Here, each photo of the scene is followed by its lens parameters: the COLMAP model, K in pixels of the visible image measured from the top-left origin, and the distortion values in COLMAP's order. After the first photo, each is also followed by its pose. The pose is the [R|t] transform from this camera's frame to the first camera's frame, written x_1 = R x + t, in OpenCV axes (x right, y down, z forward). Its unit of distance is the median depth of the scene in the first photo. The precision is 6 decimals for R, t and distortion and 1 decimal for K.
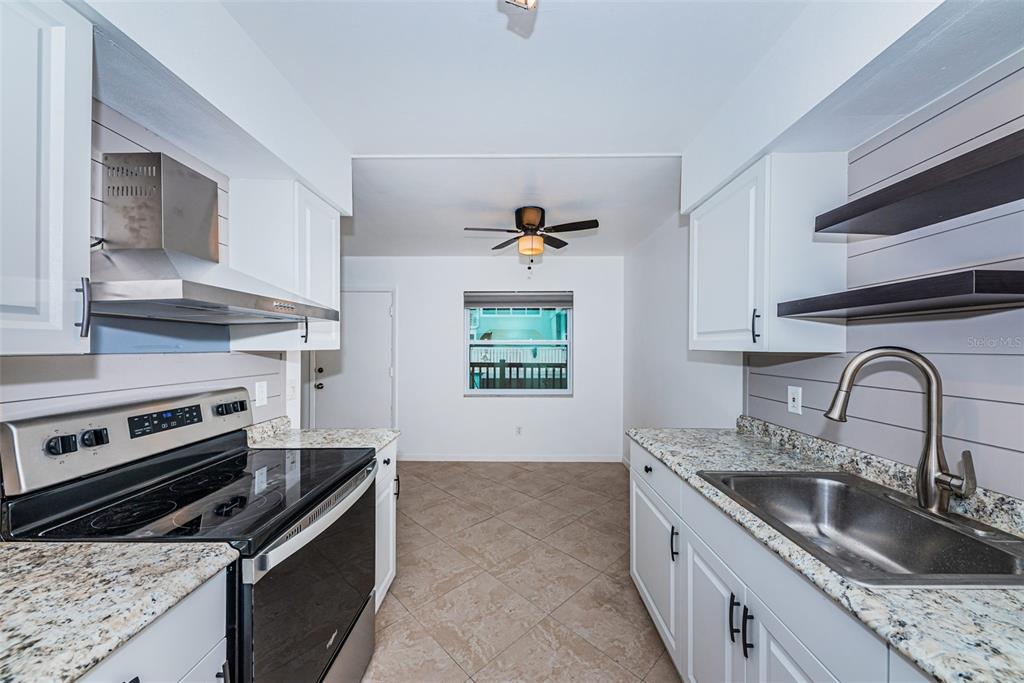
lens RADIAL K [[357.0, 0, 514.1], [0, 357.0, 345.6], [0, 0, 1]] dist [-0.000680, -0.000107]
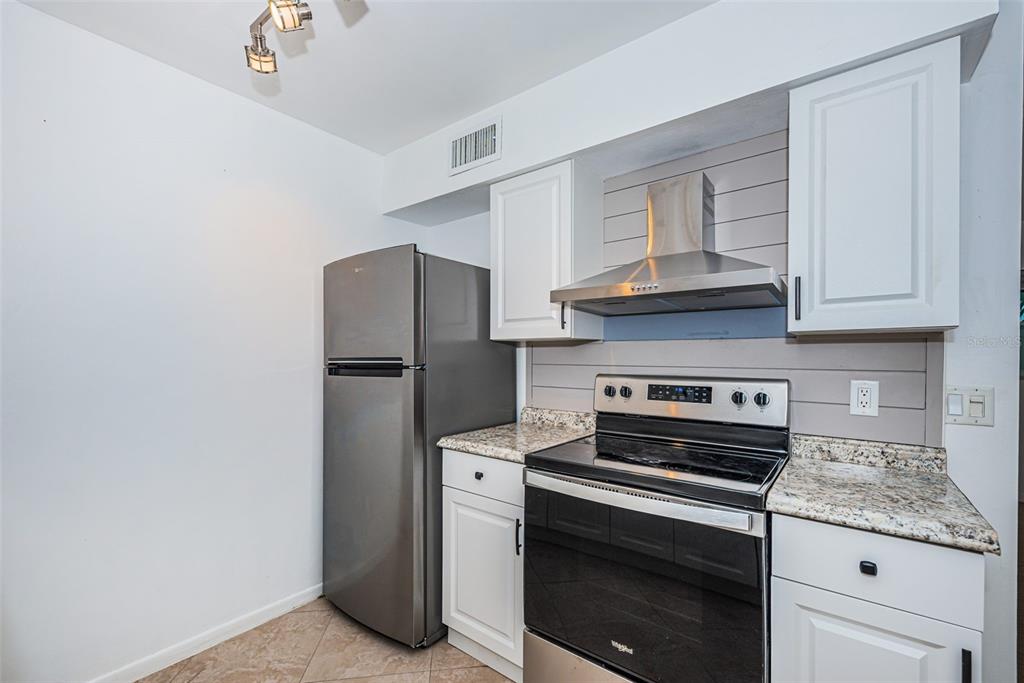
lens RADIAL K [[437.5, 0, 524.4], [0, 437.5, 356.4], [0, 0, 1]] dist [0.017629, -0.000043]
pose [[-0.604526, -0.000948, -0.796585, 0.493690], [0.002219, 0.999993, -0.002874, 0.081240], [0.796582, -0.003505, -0.604520, 1.397942]]
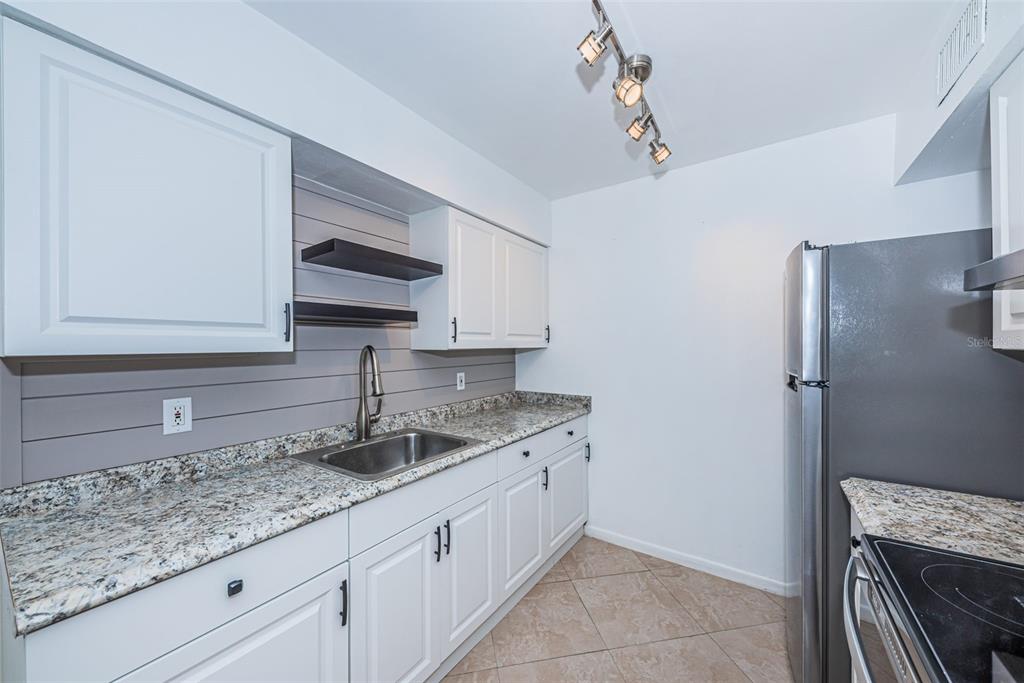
lens RADIAL K [[374.8, 0, 513.9], [0, 374.8, 343.9], [0, 0, 1]] dist [0.014616, -0.005826]
pose [[-0.828414, 0.002809, 0.560109, -0.337580], [0.001517, 0.999995, -0.002771, 0.001772], [-0.560114, -0.001446, -0.828414, 1.591765]]
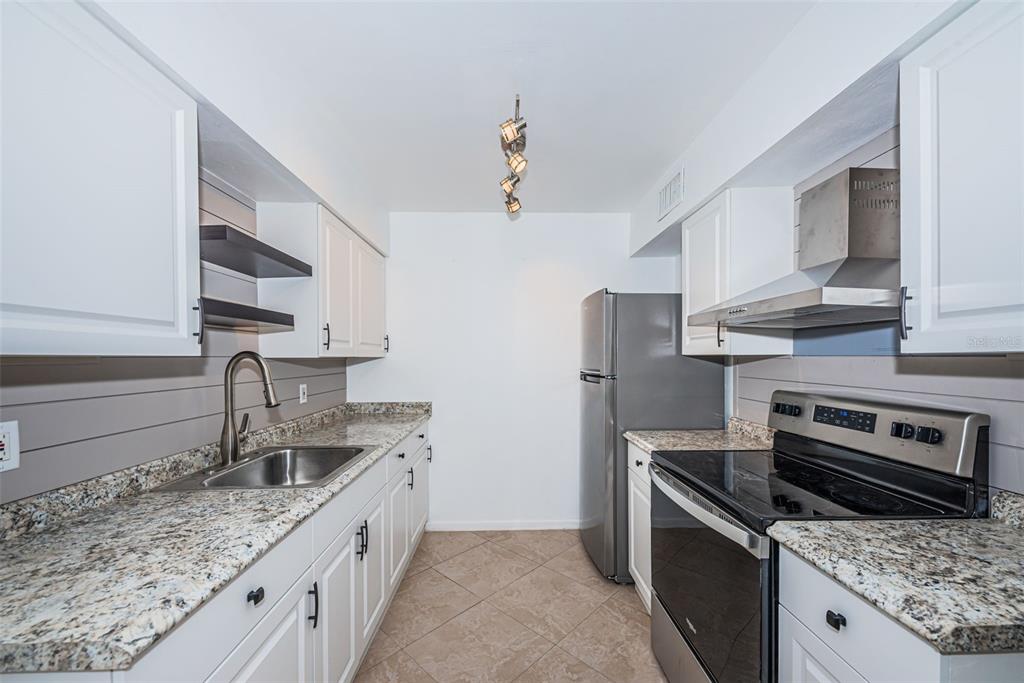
lens RADIAL K [[401.4, 0, 516.5], [0, 401.4, 357.1], [0, 0, 1]] dist [-0.000886, -0.000673]
pose [[-0.999245, 0.002039, -0.038785, 0.048665], [0.002167, 0.999992, -0.003242, 0.026161], [0.038778, -0.003324, -0.999242, 2.040861]]
